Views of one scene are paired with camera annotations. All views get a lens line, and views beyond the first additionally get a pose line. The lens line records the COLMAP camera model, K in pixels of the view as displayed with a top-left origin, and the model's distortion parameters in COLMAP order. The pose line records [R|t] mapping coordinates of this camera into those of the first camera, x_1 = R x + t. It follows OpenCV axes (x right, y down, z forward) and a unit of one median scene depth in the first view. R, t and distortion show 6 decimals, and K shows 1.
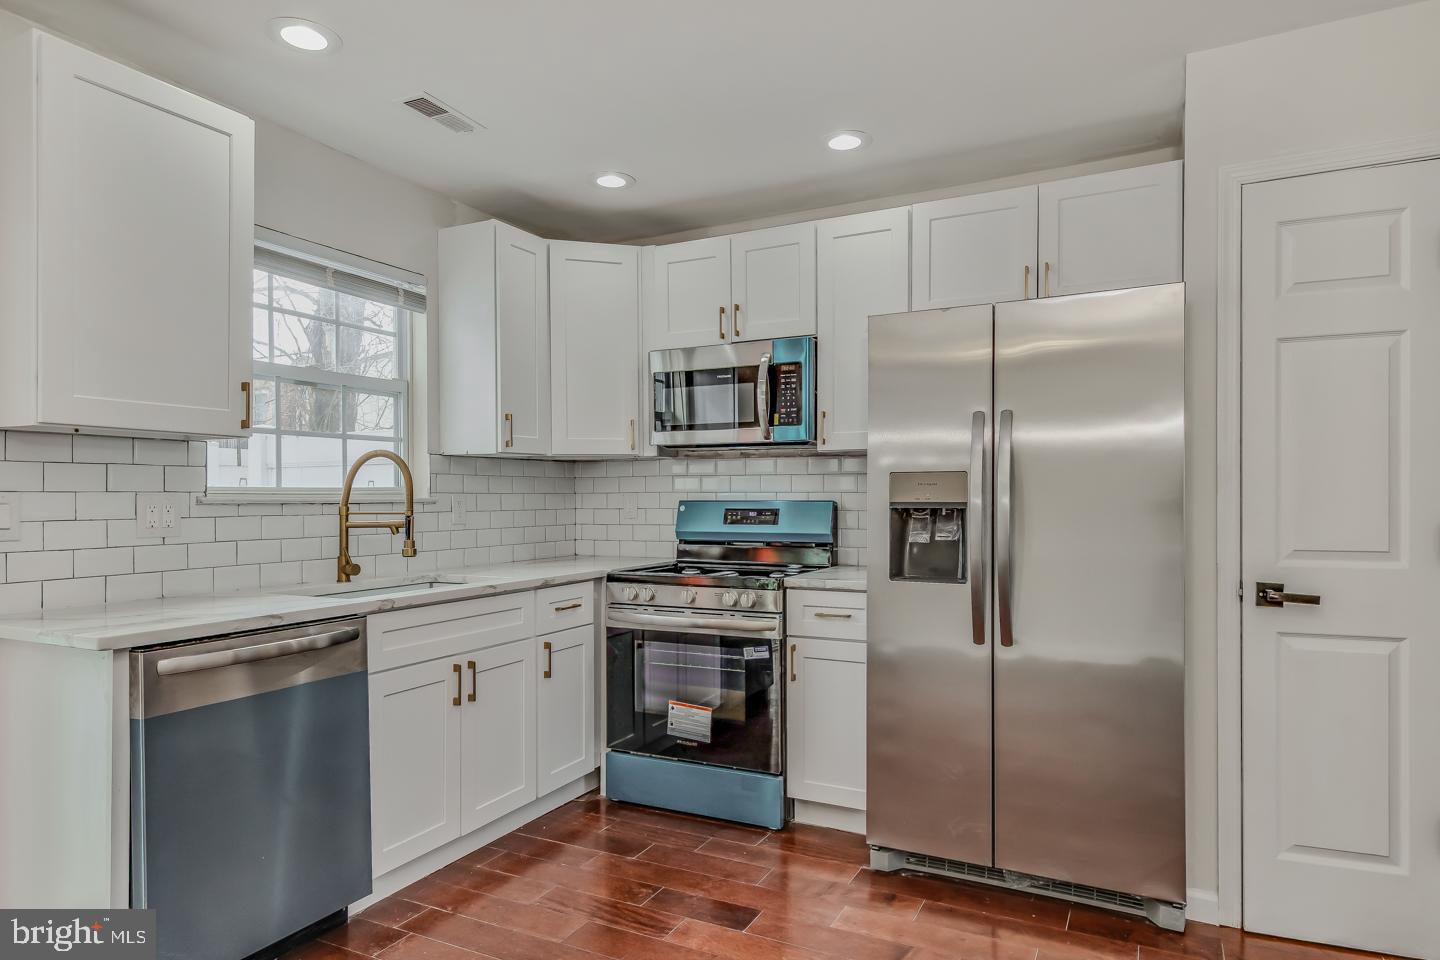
lens RADIAL K [[862.3, 0, 721.2], [0, 862.3, 495.0], [0, 0, 1]] dist [0.007675, 0.001003]
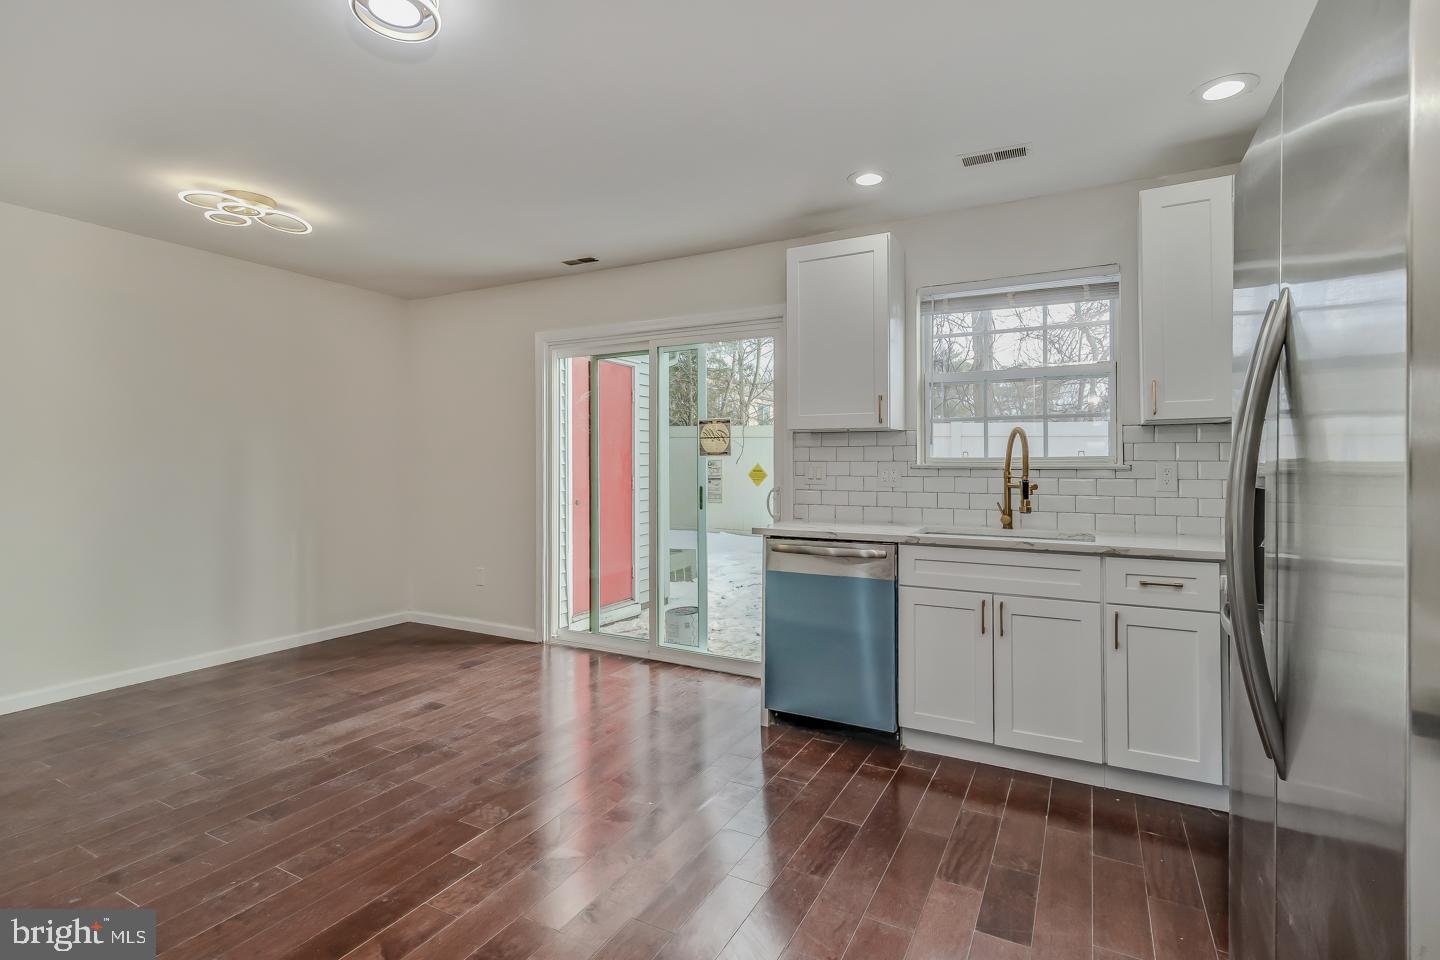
lens RADIAL K [[667.5, 0, 722.9], [0, 667.5, 465.1], [0, 0, 1]] dist [-0.001569, -0.000053]
pose [[-0.041837, 0.003260, -0.999119, 0.618377], [0.001073, 0.999994, 0.003218, -0.000513], [0.999124, -0.000937, -0.041840, 0.626551]]
